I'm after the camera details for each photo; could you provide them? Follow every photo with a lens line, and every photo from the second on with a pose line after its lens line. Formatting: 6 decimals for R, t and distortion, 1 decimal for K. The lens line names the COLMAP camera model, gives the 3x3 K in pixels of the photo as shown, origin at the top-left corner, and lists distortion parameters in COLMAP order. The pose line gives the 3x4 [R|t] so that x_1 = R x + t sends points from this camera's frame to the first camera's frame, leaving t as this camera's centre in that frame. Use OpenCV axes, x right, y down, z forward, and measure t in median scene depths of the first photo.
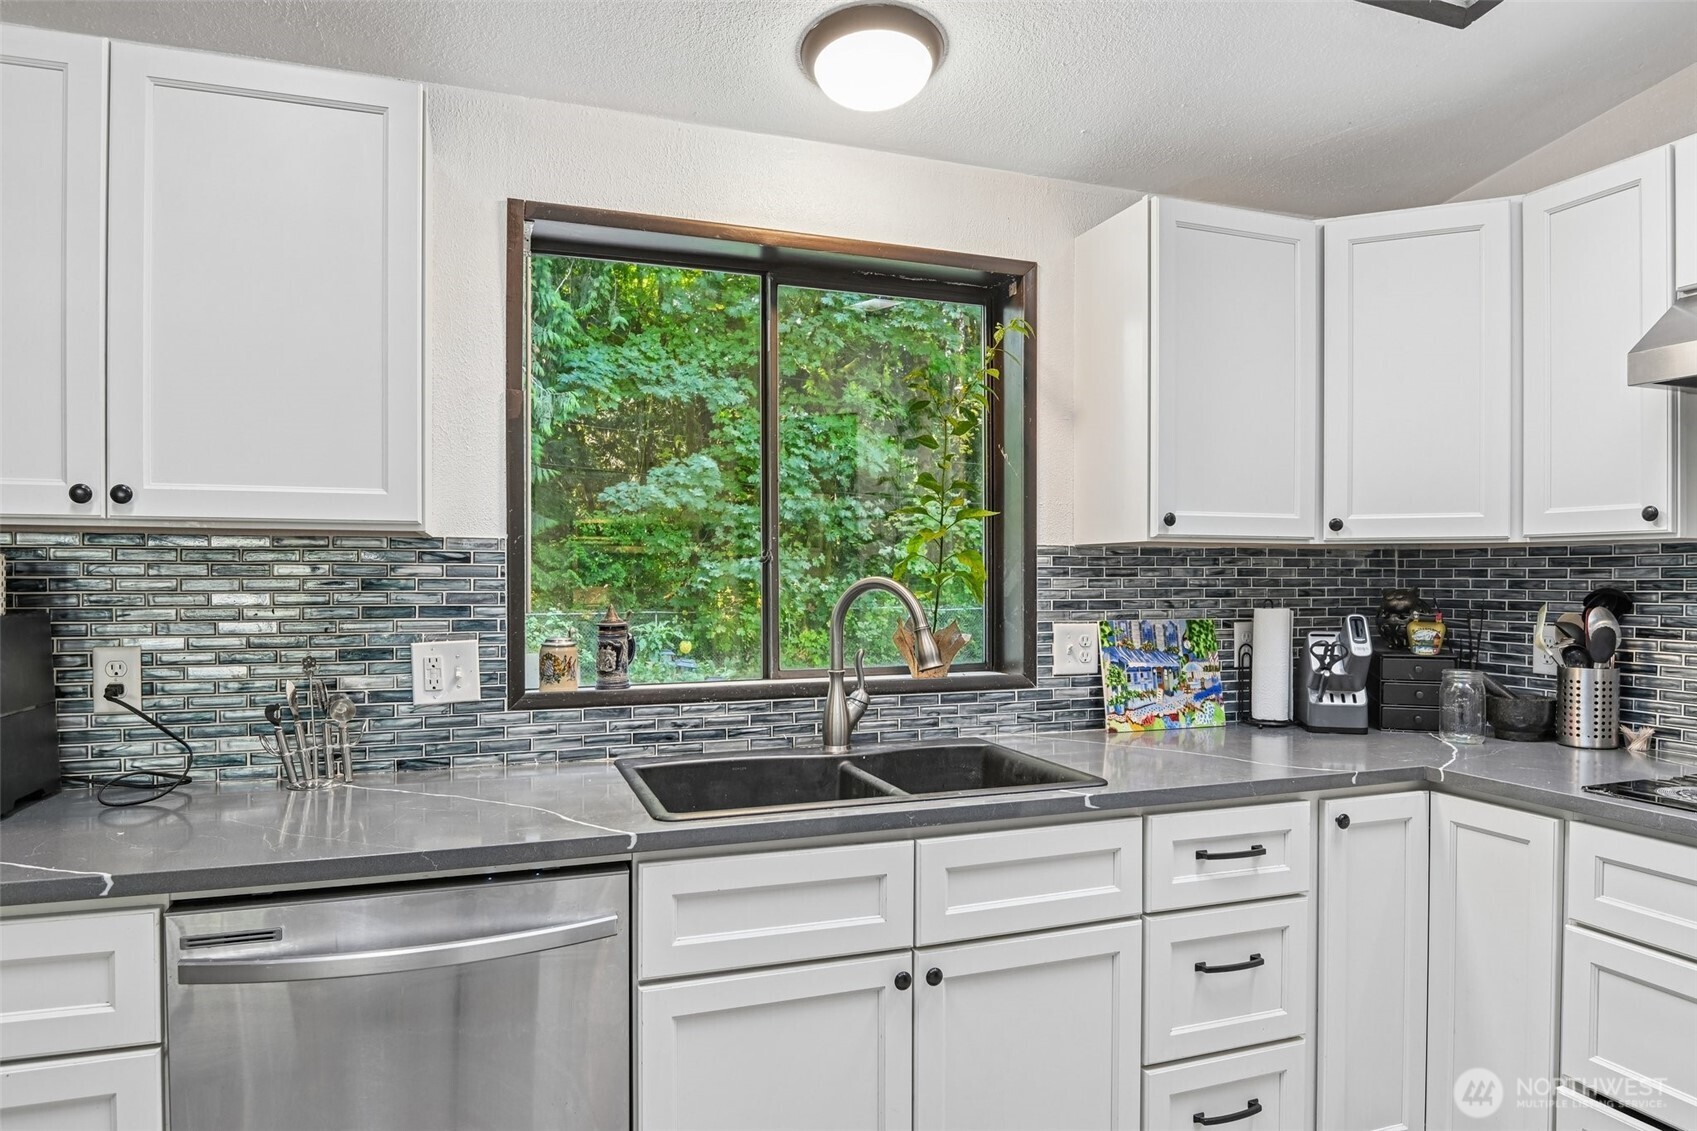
lens RADIAL K [[1008.0, 0, 855.4], [0, 1008.0, 580.4], [0, 0, 1]] dist [-0.007302, -0.015931]
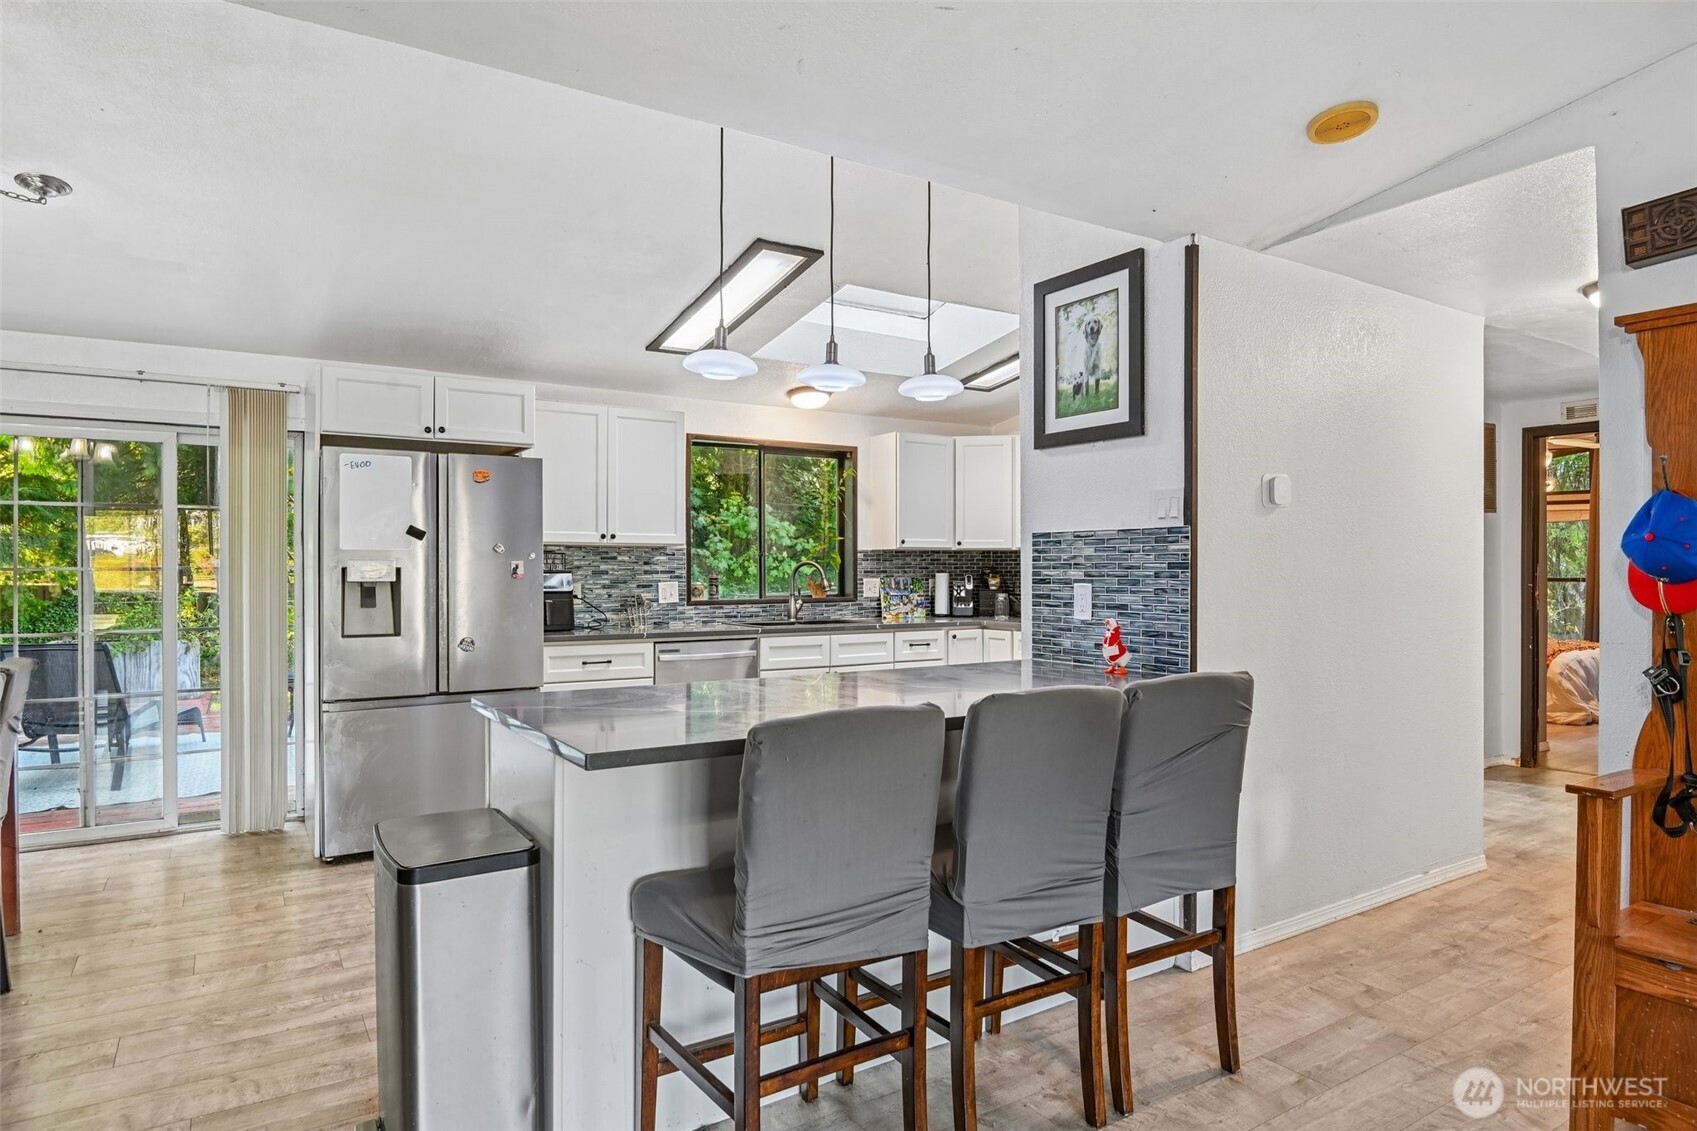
lens RADIAL K [[975.3, 0, 853.7], [0, 975.3, 571.1], [0, 0, 1]] dist [-0.015112, -0.009089]
pose [[0.976266, -0.001867, 0.216568, -0.405856], [0.002341, 0.999995, -0.001930, 0.028204], [-0.216564, 0.002391, 0.976266, -1.590466]]
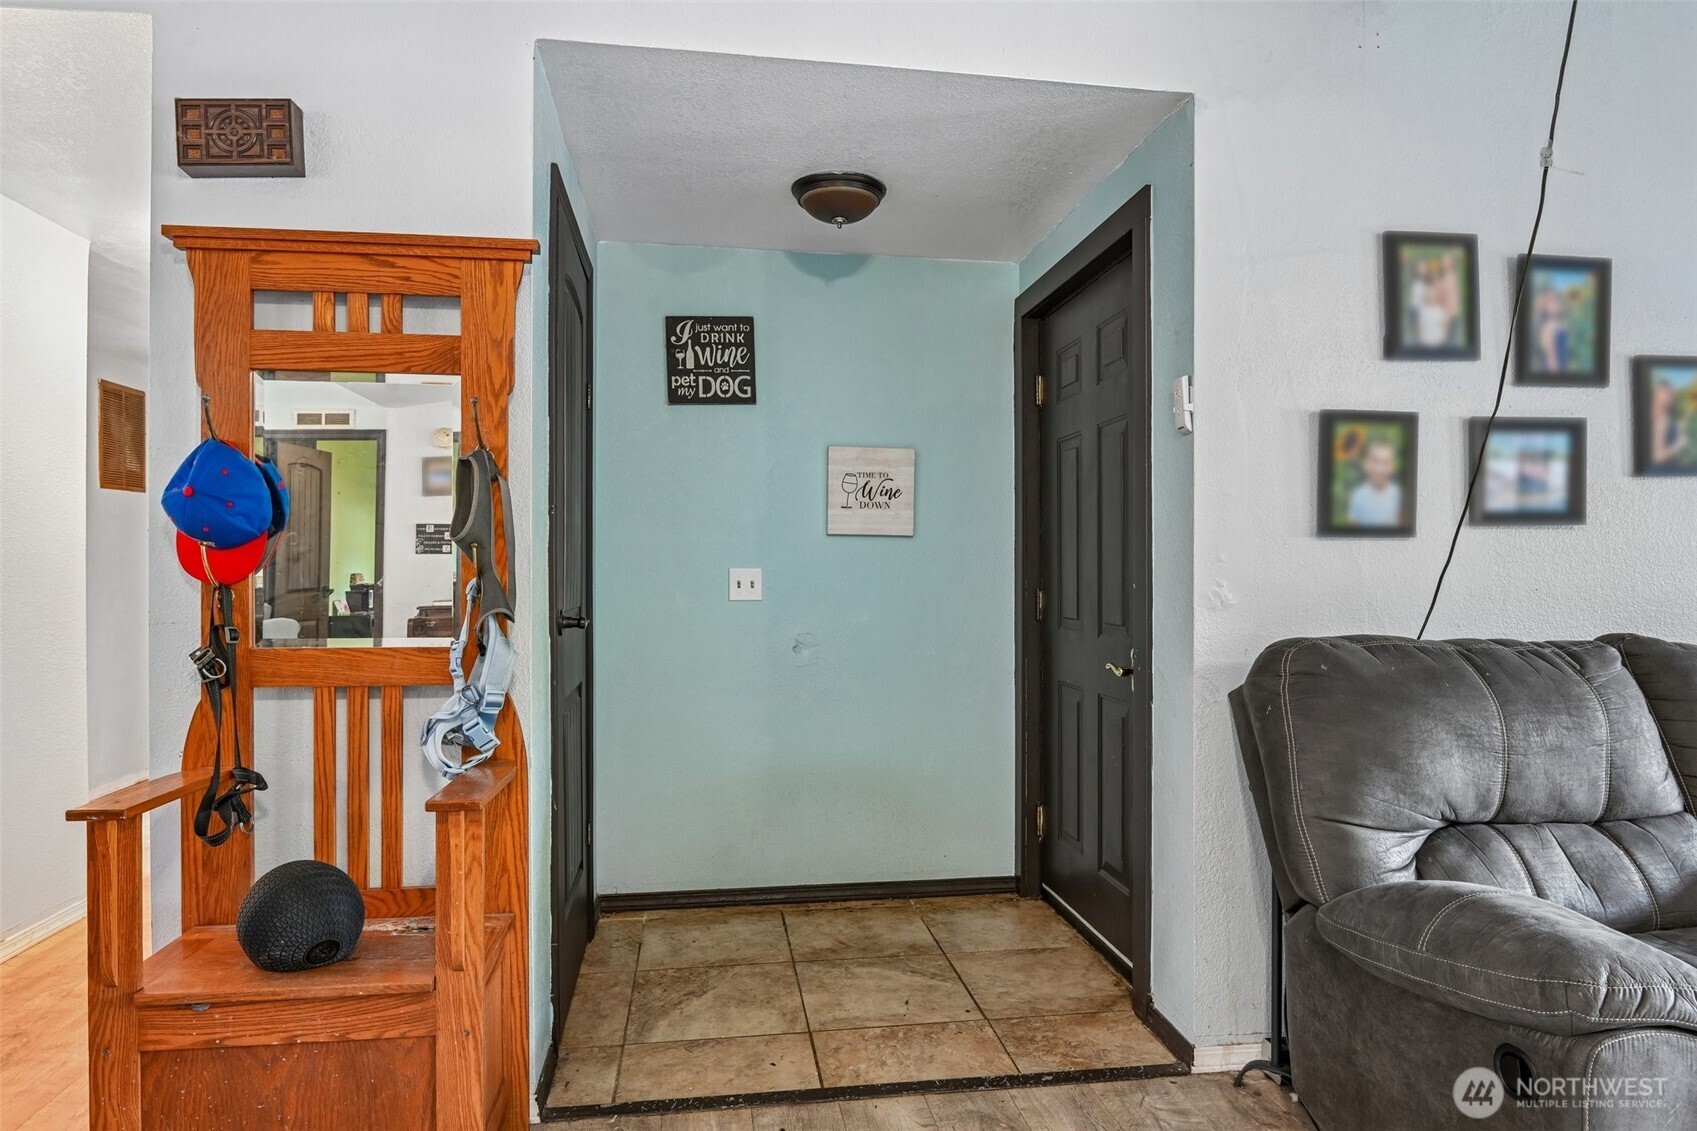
lens RADIAL K [[1008.0, 0, 855.4], [0, 1008.0, 580.4], [0, 0, 1]] dist [-0.007302, -0.015931]
pose [[0.195588, -0.009038, 0.980645, -0.158603], [0.000776, 0.999959, 0.009061, 0.057500], [-0.980686, -0.001011, 0.195587, -1.538114]]
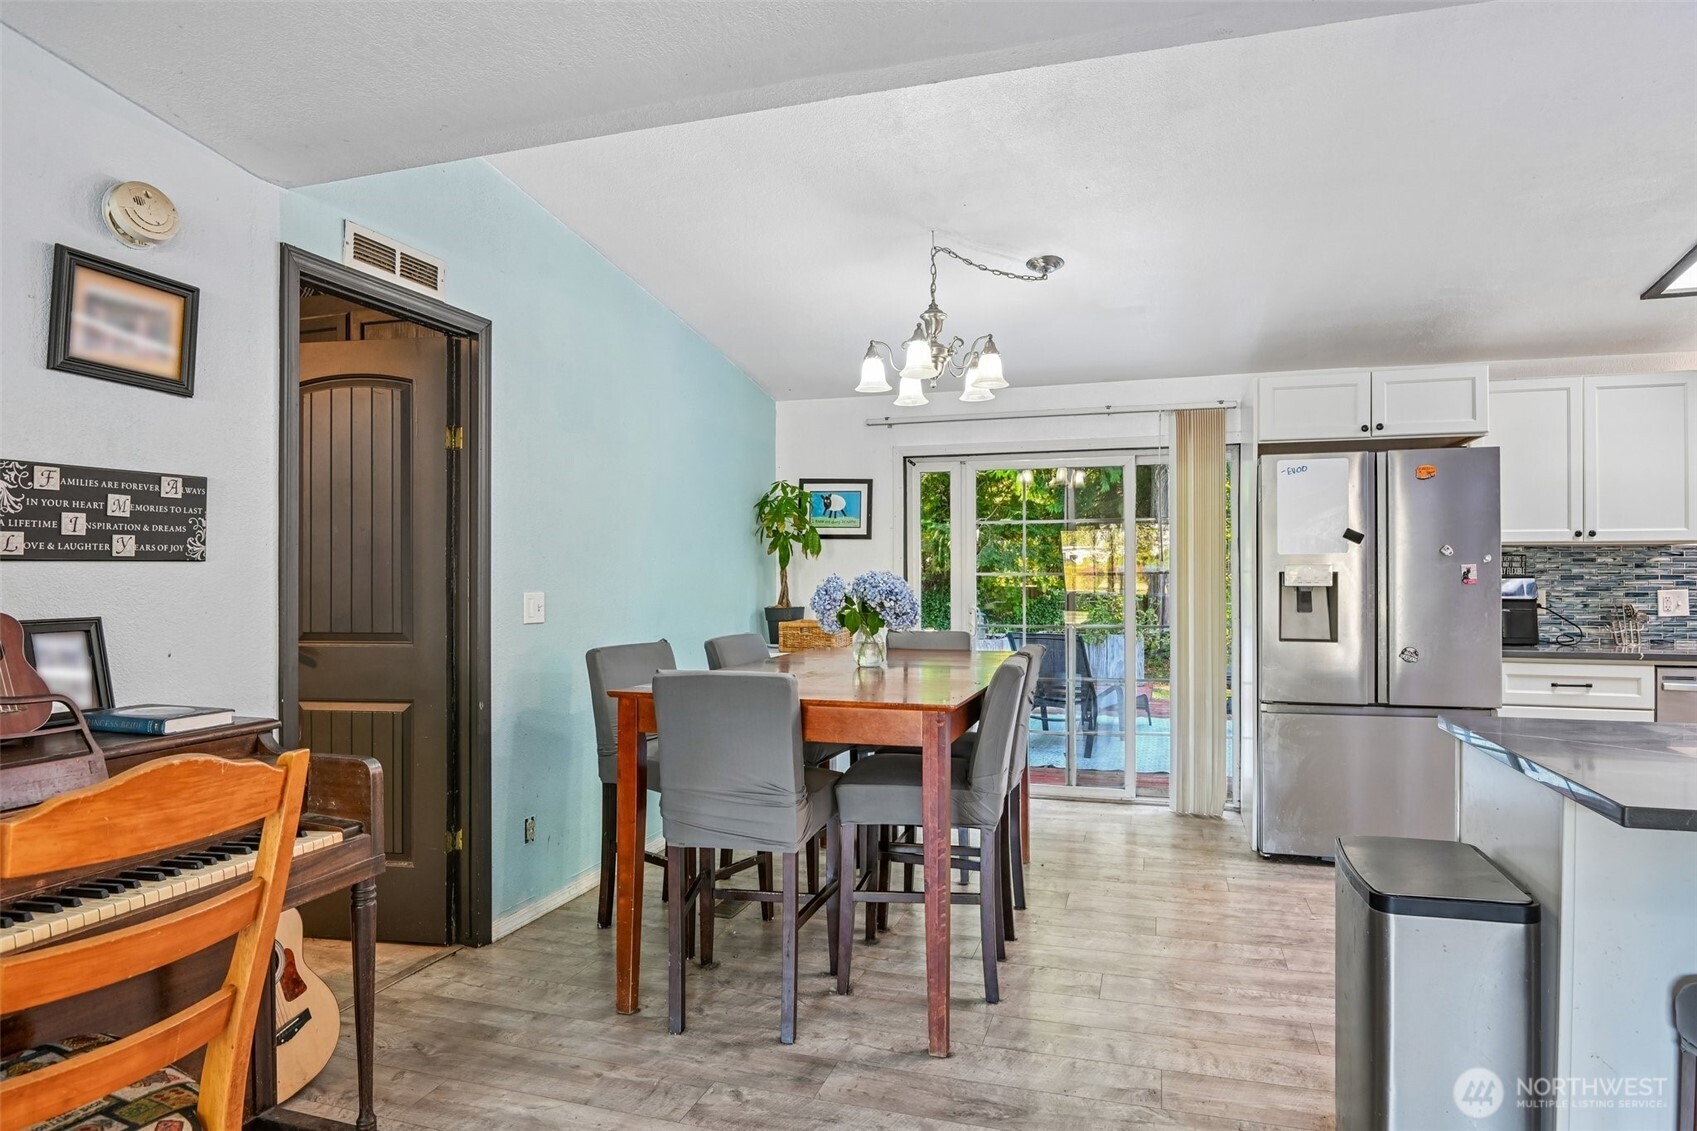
lens RADIAL K [[965.6, 0, 855.3], [0, 965.6, 574.0], [0, 0, 1]] dist [-0.022922, -0.002391]
pose [[0.790056, -0.002876, -0.613028, -0.456790], [-0.000132, 0.999988, -0.004862, 0.028202], [0.613035, 0.003922, 0.790046, -1.561953]]
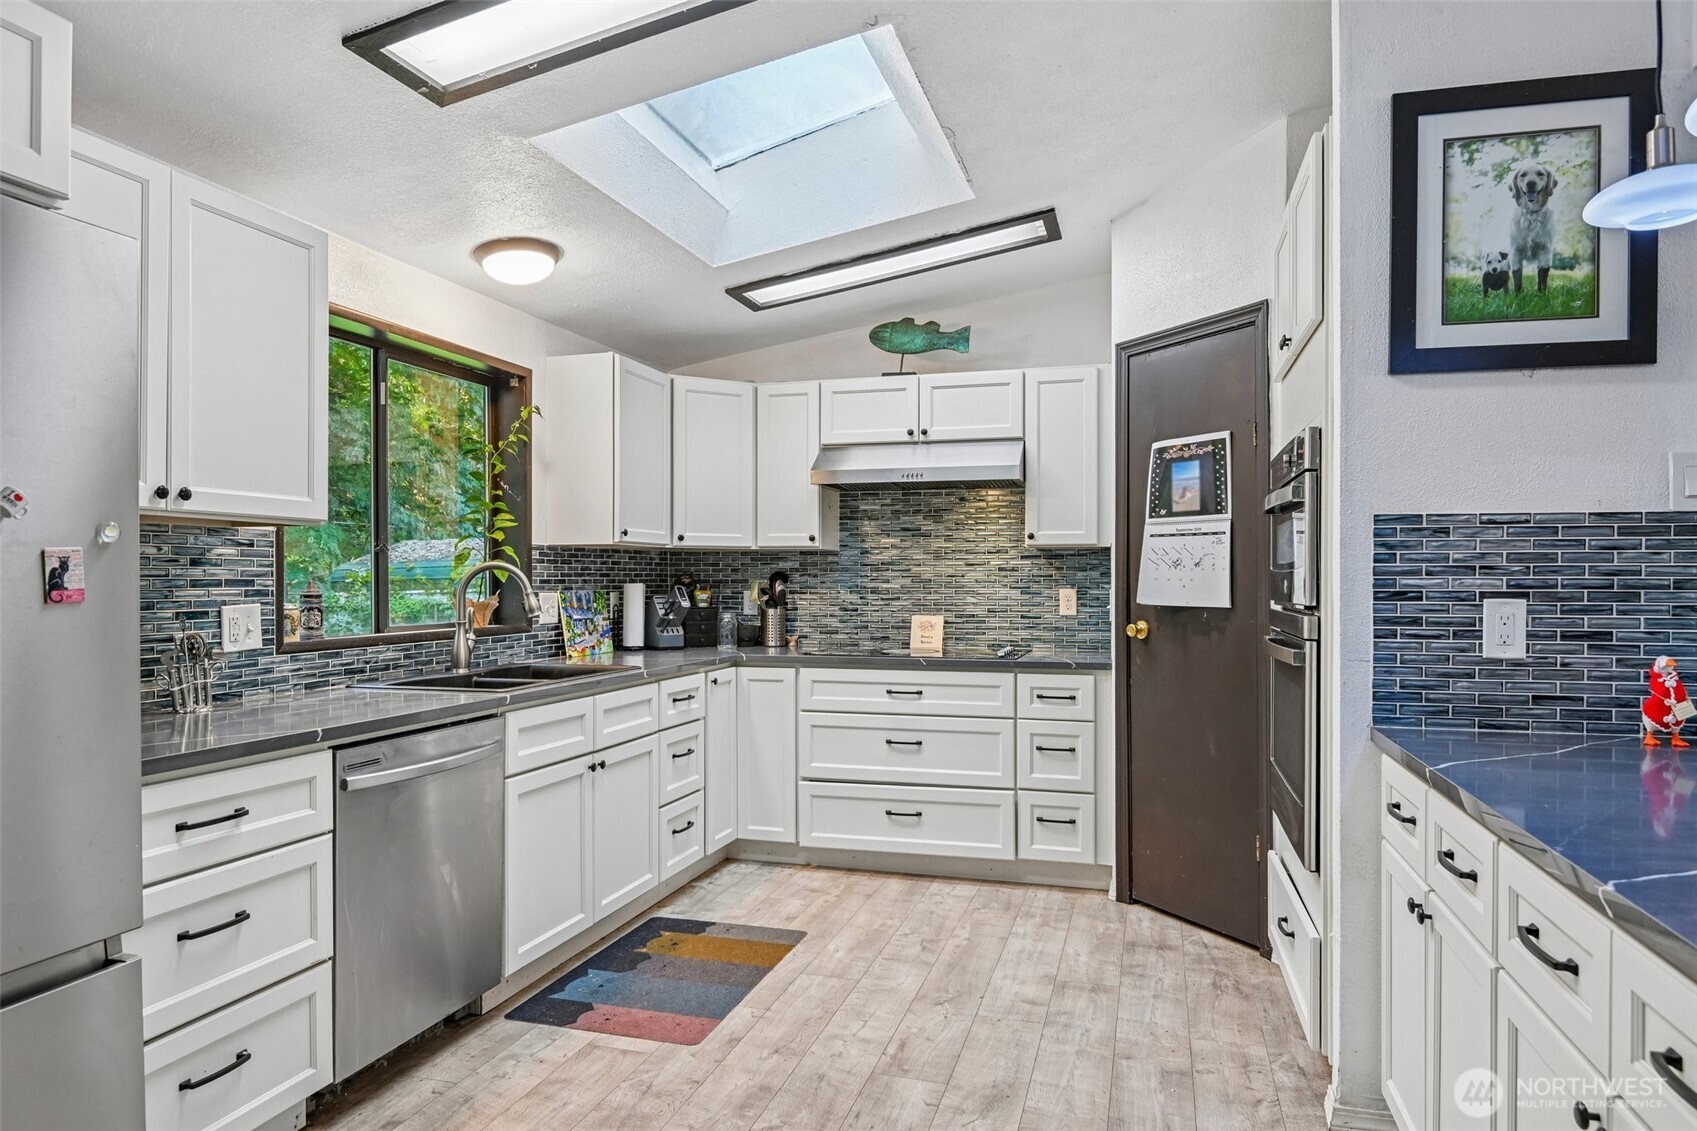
lens RADIAL K [[1008.0, 0, 855.4], [0, 1008.0, 580.4], [0, 0, 1]] dist [-0.007302, -0.015931]
pose [[0.595291, -0.002637, 0.803506, -0.818617], [0.004293, 0.999991, 0.000101, 0.025293], [-0.803498, 0.003390, 0.595297, -0.383729]]
